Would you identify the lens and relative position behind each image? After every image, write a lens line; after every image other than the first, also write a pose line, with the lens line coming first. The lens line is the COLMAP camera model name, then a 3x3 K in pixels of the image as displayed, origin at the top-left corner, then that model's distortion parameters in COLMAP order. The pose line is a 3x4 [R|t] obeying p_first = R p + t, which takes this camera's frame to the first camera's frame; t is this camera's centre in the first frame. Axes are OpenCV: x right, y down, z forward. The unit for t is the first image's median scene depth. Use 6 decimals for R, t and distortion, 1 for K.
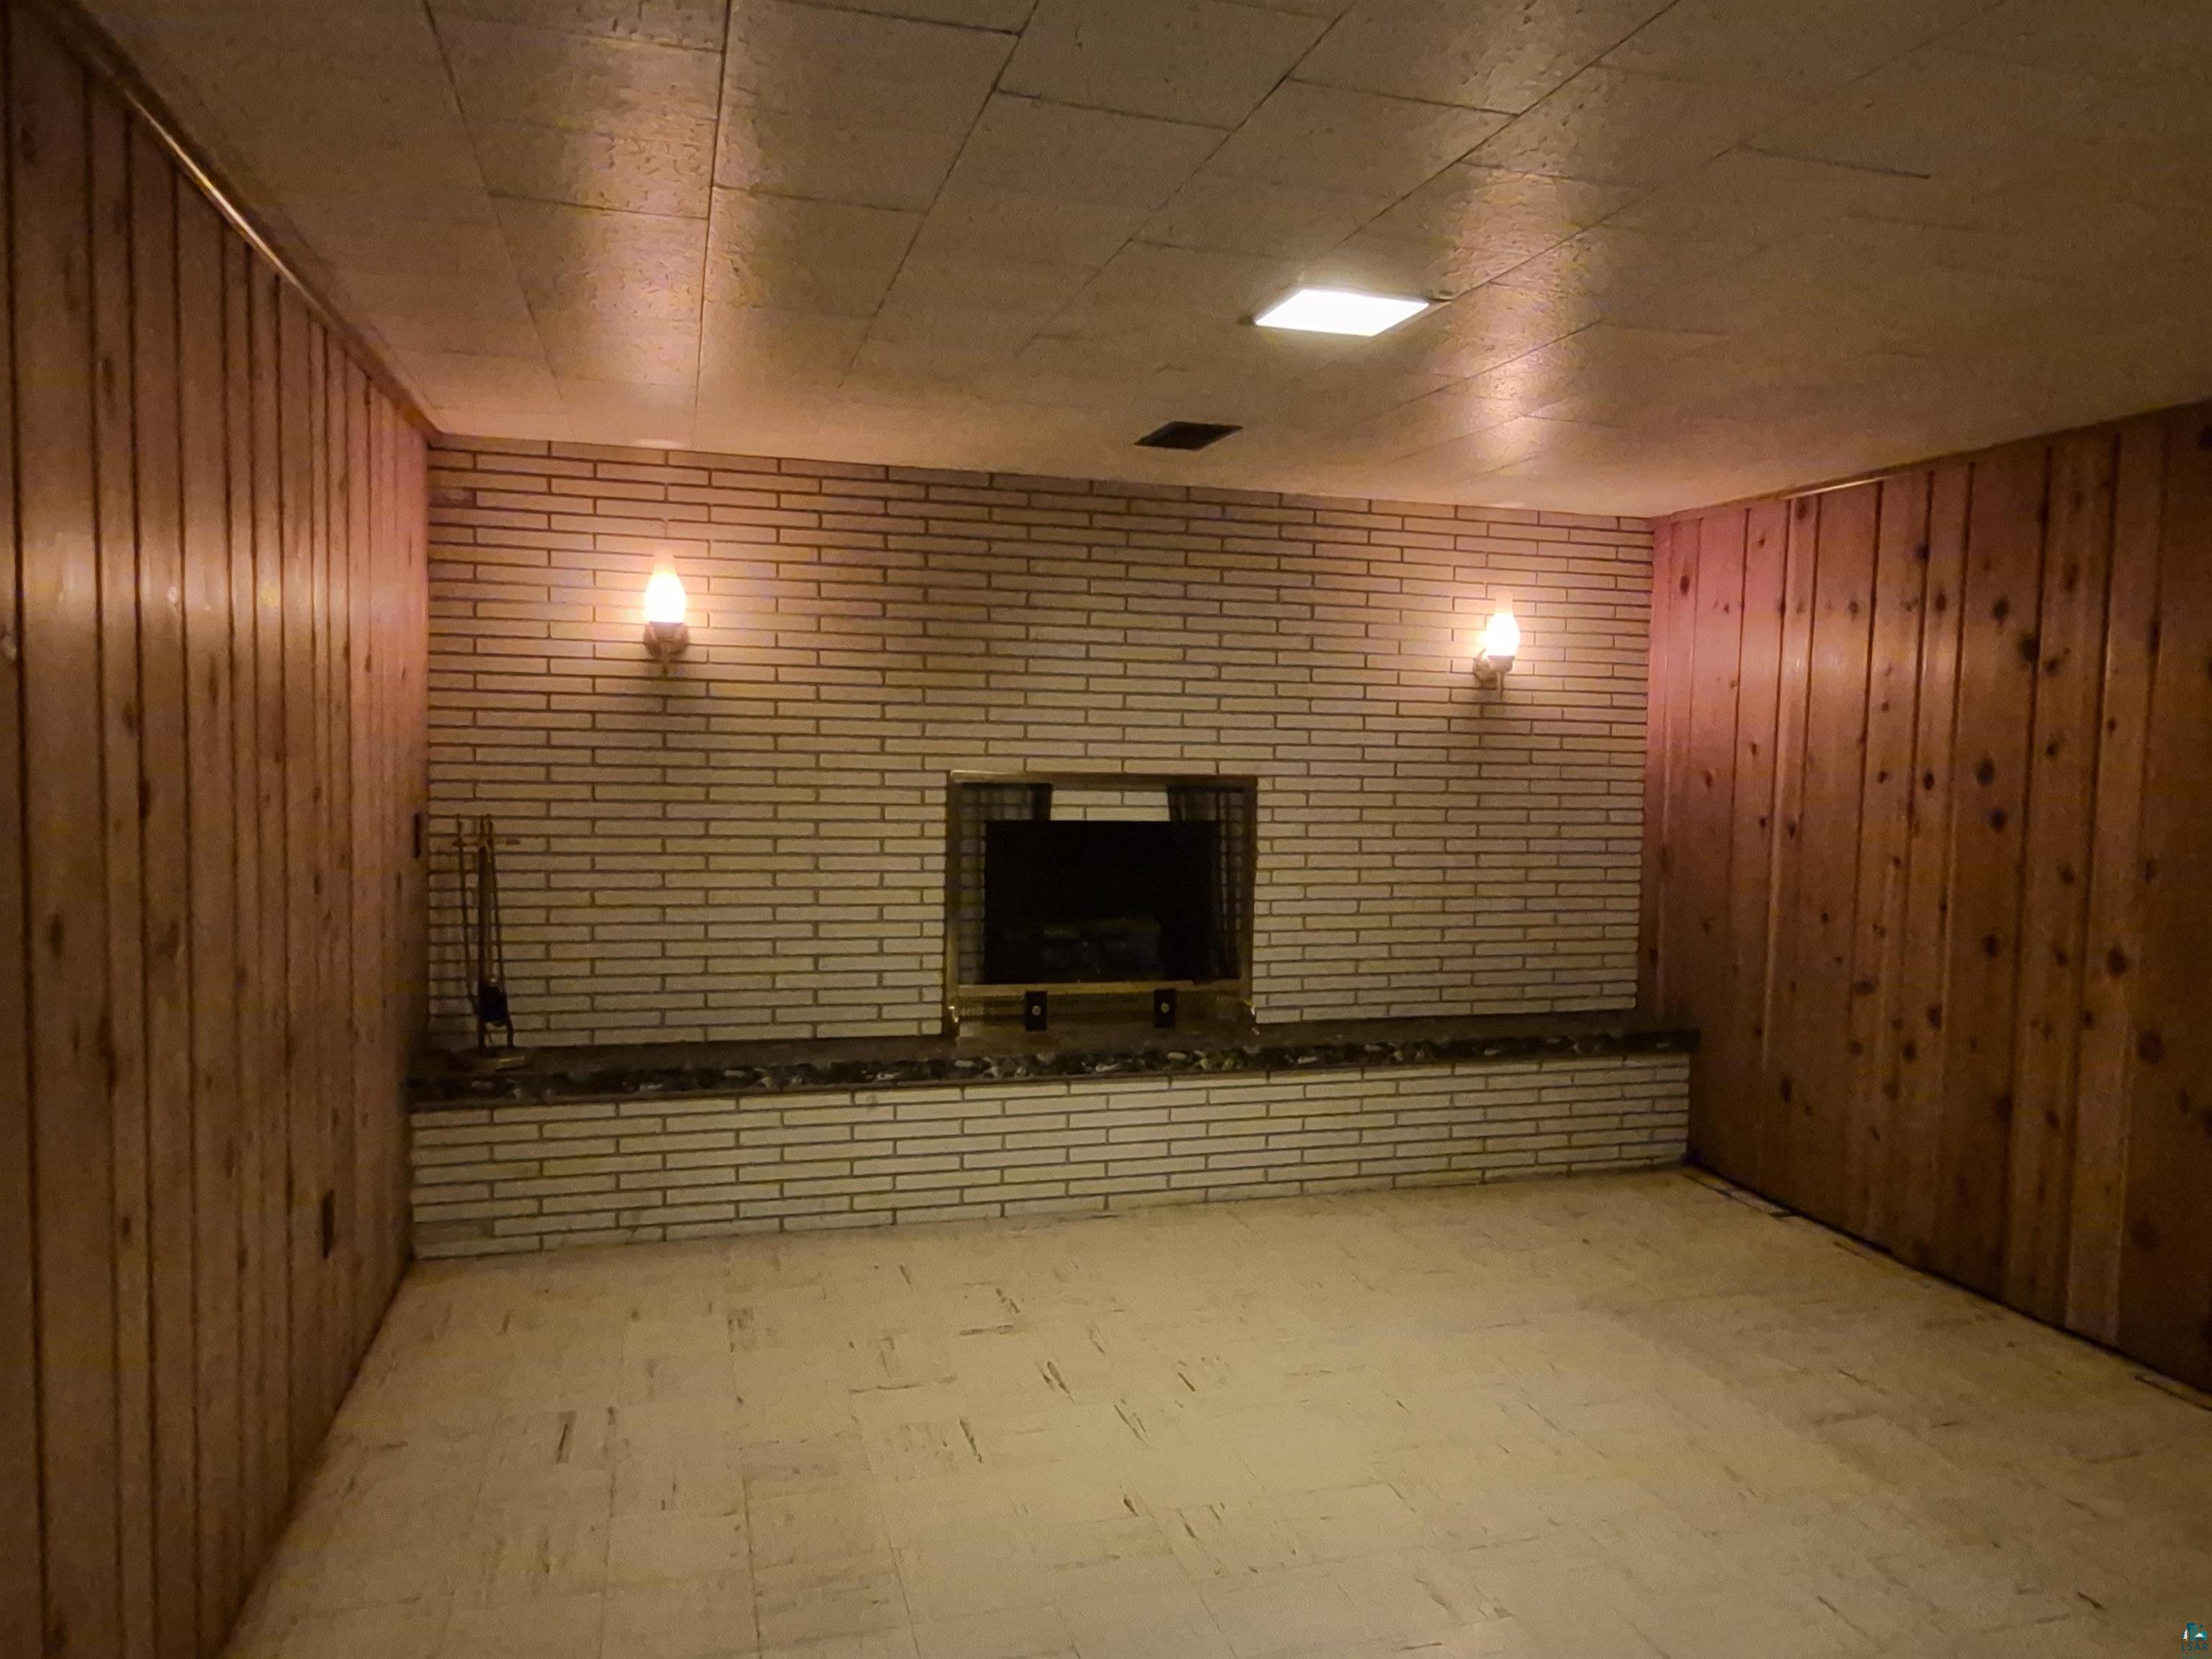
lens RADIAL K [[1576.5, 0, 1110.2], [0, 1576.5, 831.9], [0, 0, 1]] dist [-0.000896, 0.000490]
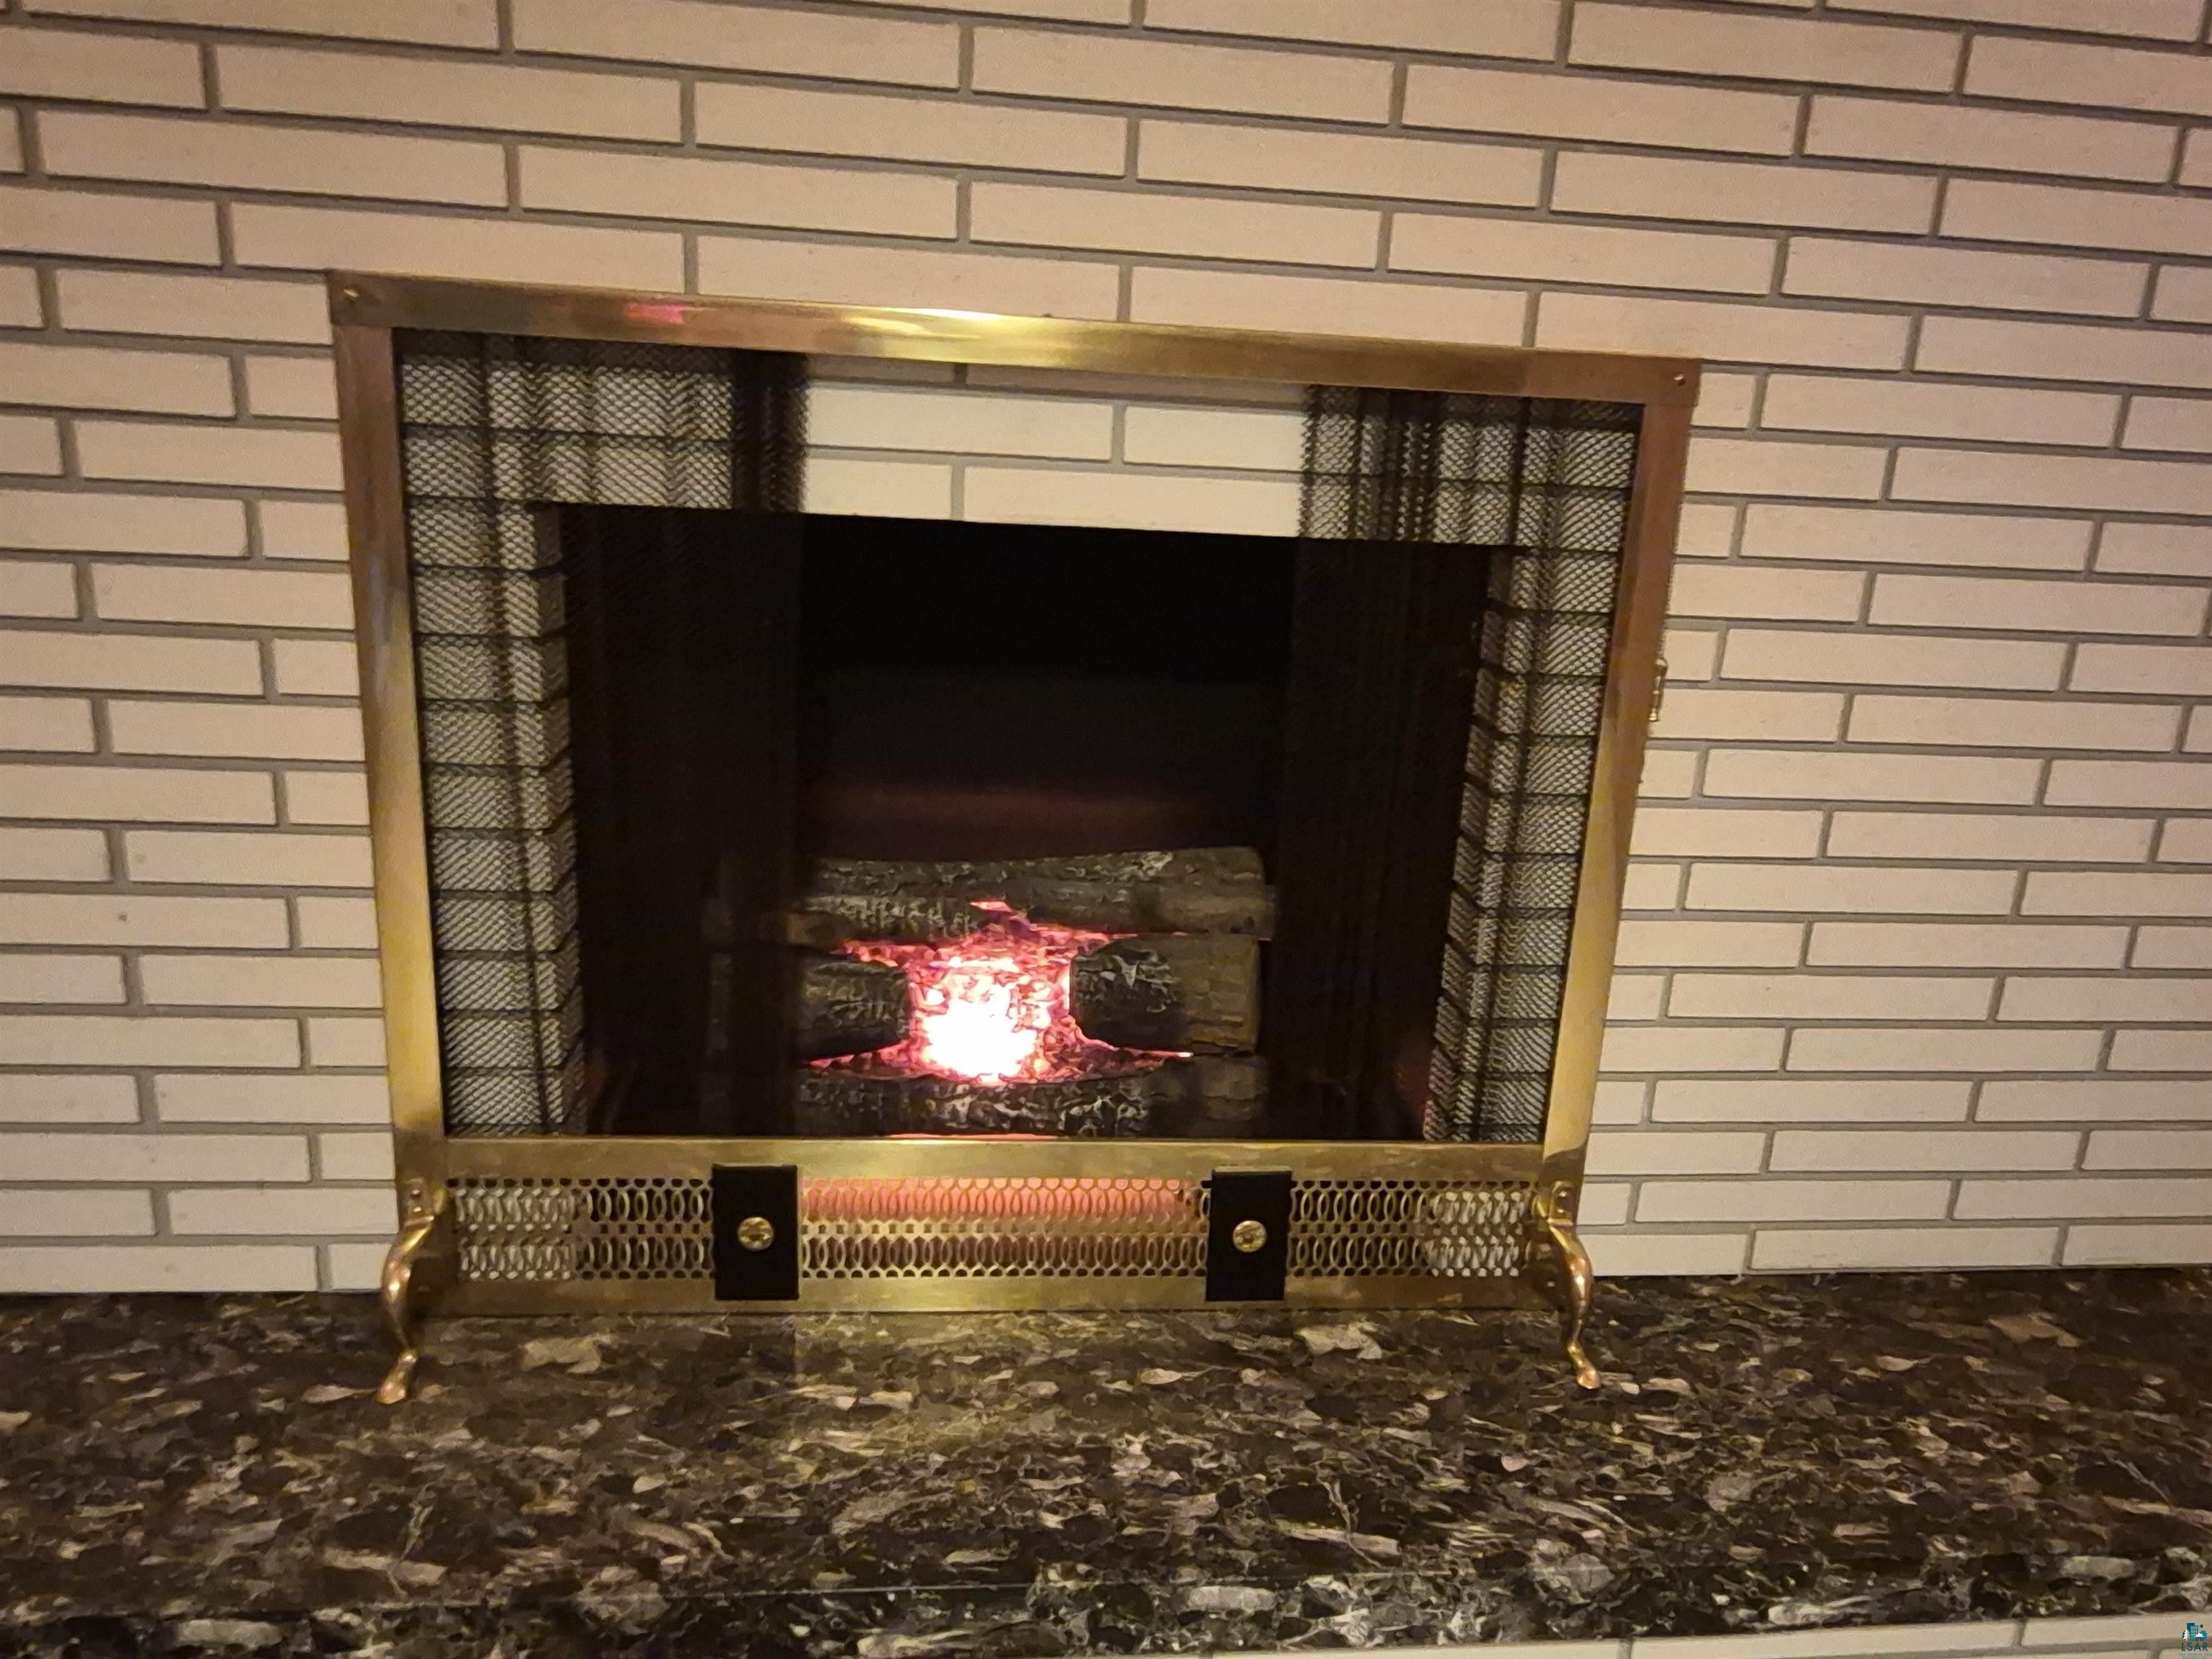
lens RADIAL K [[1576.5, 0, 1103.3], [0, 1576.5, 821.7], [0, 0, 1]] dist [-0.000896, 0.000490]
pose [[0.984297, 0.071633, -0.161335, 0.048593], [-0.043156, 0.983879, 0.173552, -0.004487], [0.171166, -0.163864, 0.971520, 0.747104]]
